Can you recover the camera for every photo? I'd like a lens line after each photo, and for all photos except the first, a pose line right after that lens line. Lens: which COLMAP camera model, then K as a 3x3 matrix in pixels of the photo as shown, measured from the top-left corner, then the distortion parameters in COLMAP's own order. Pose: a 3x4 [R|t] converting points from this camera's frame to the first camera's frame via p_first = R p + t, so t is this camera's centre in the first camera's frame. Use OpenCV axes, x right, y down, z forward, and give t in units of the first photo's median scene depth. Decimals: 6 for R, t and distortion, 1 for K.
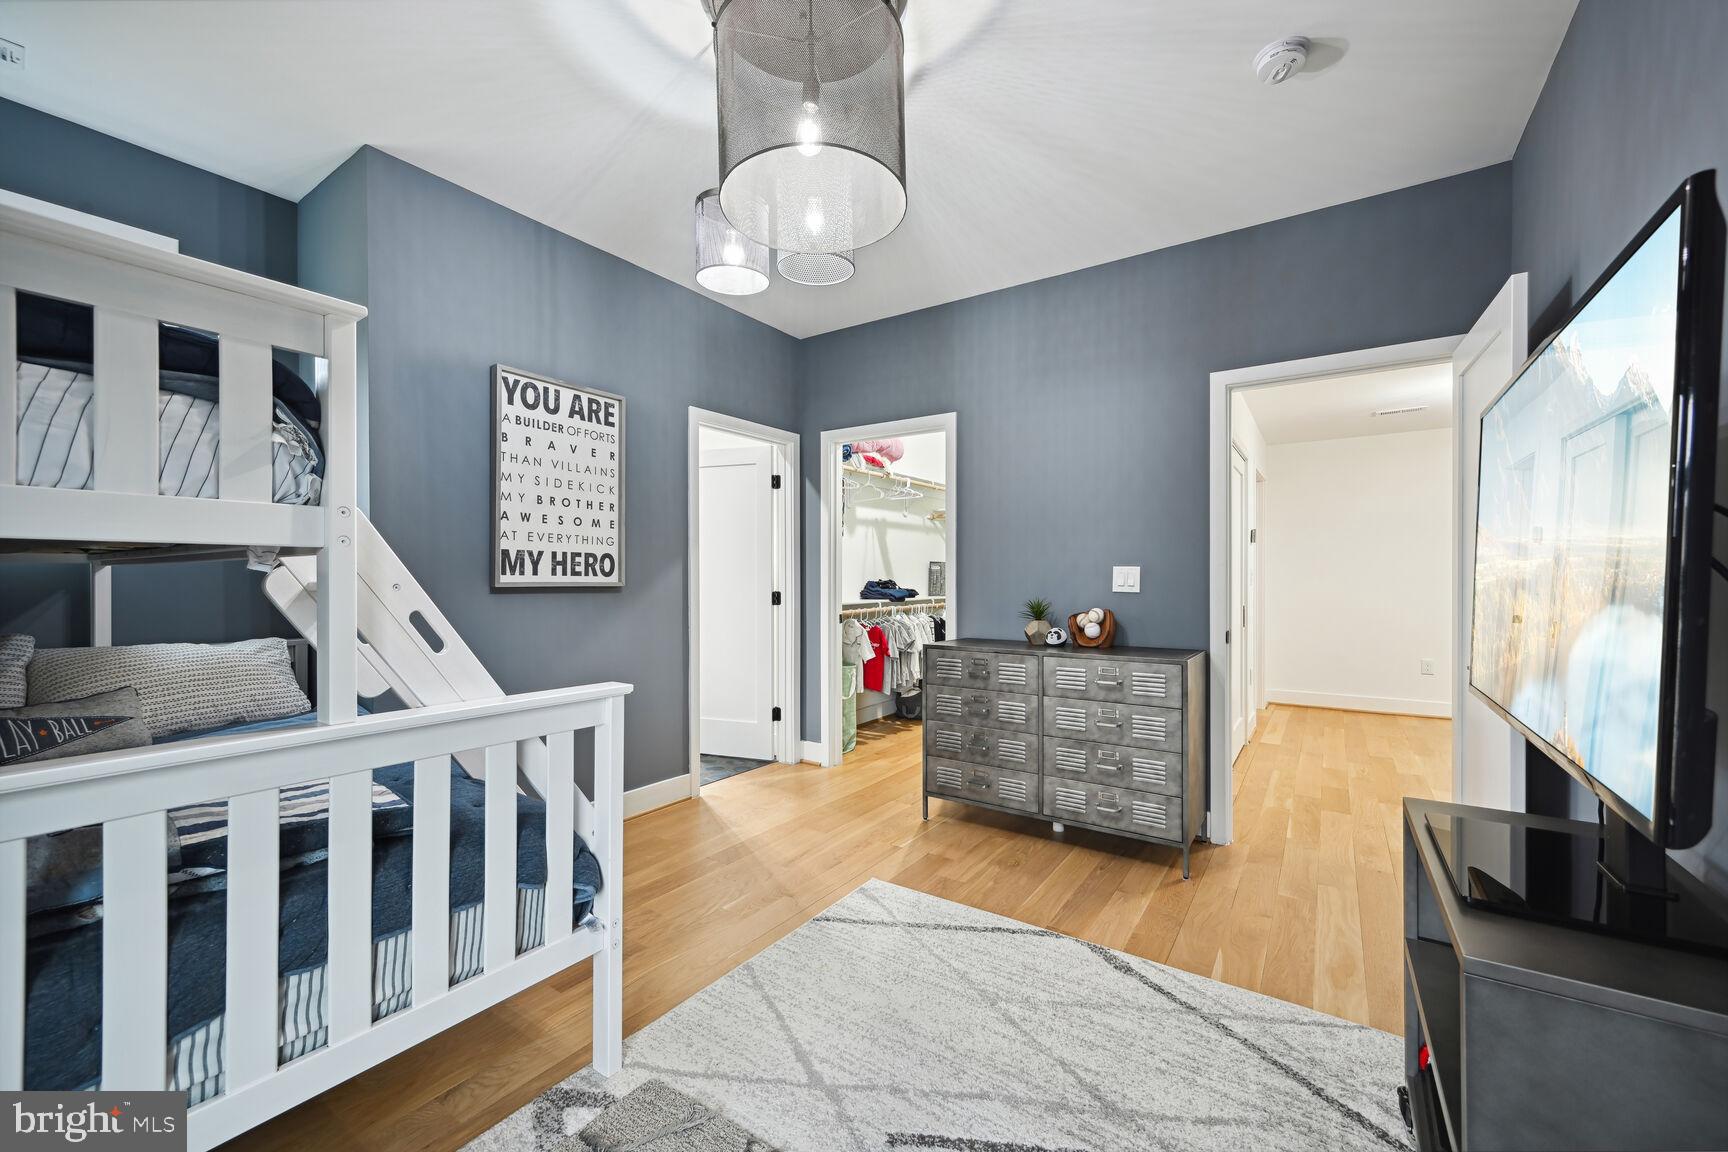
lens RADIAL K [[698.3, 0, 865.2], [0, 698.3, 578.3], [0, 0, 1]] dist [0.001701, 0.000065]
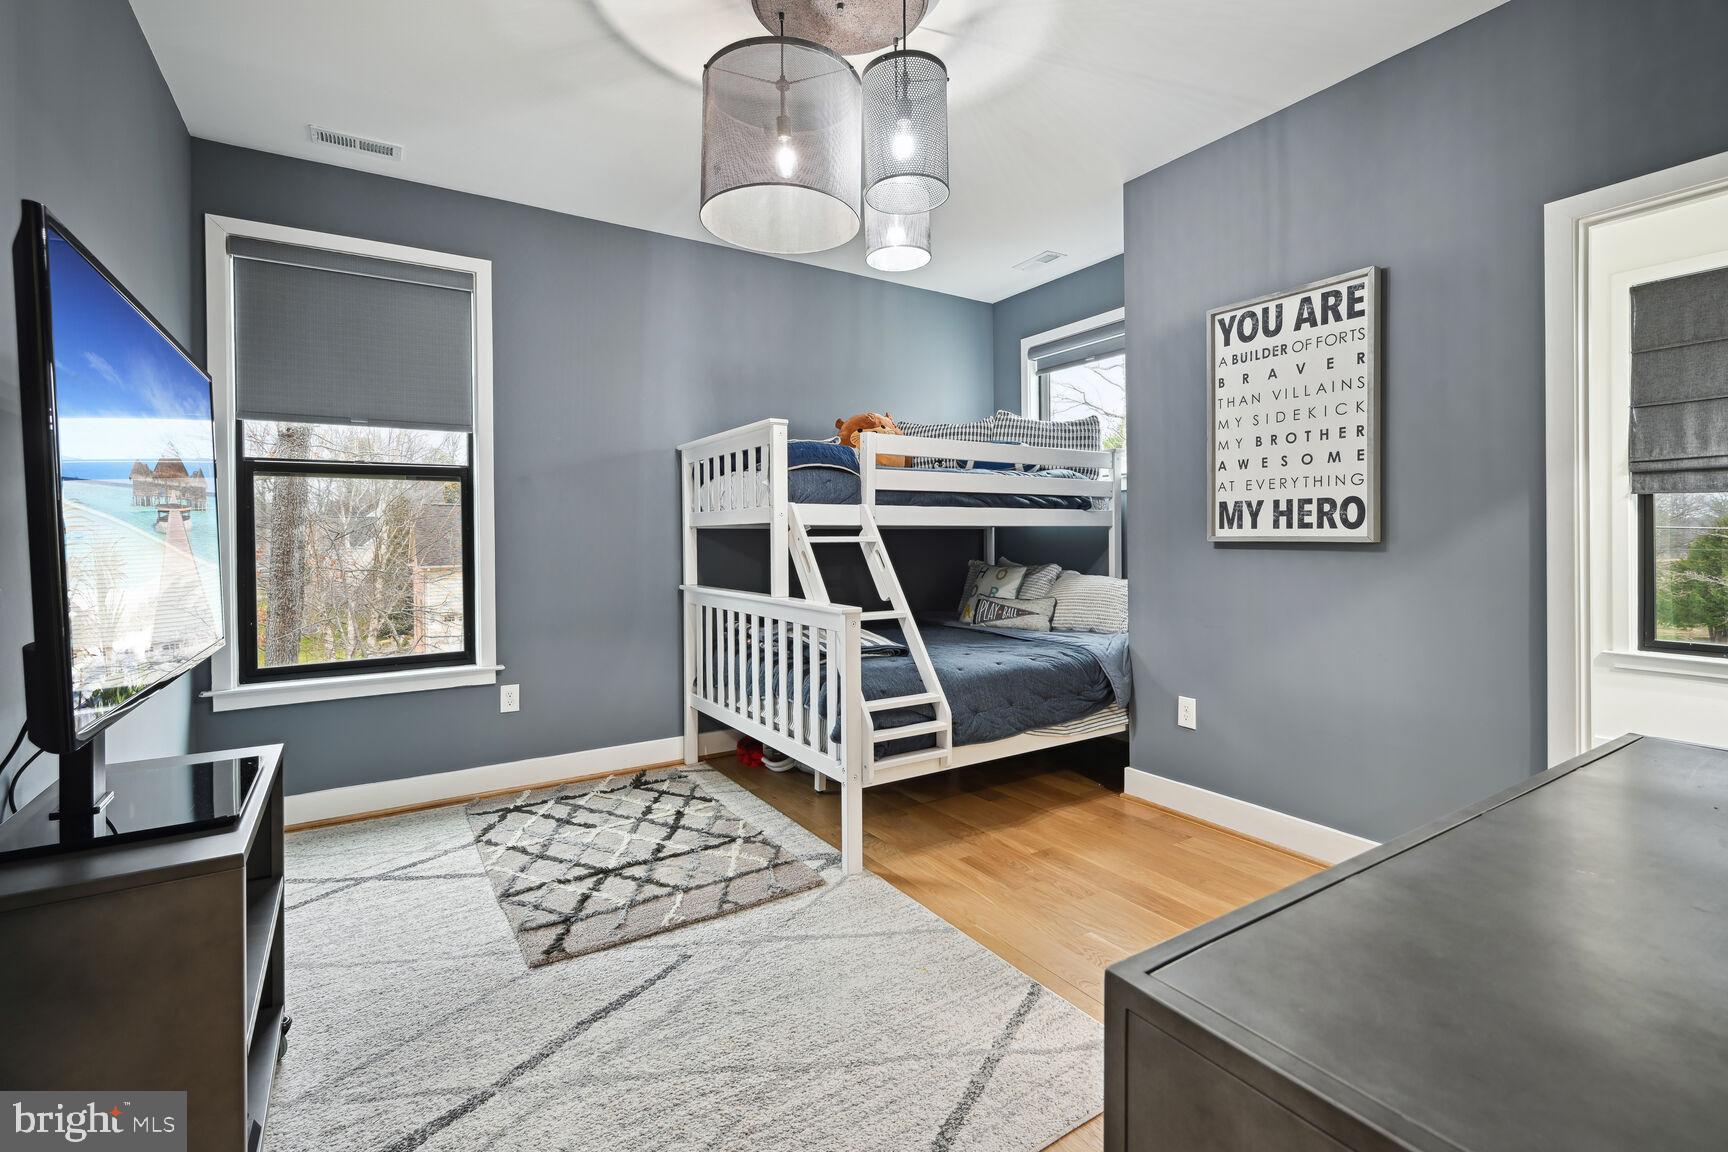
lens RADIAL K [[764.3, 0, 856.1], [0, 764.3, 542.9], [0, 0, 1]] dist [0.001022, -0.000141]
pose [[-0.399380, 0.007227, -0.916757, 0.576071], [0.004352, 0.999973, 0.005987, 0.005368], [0.916775, -0.001598, -0.399401, 0.876786]]
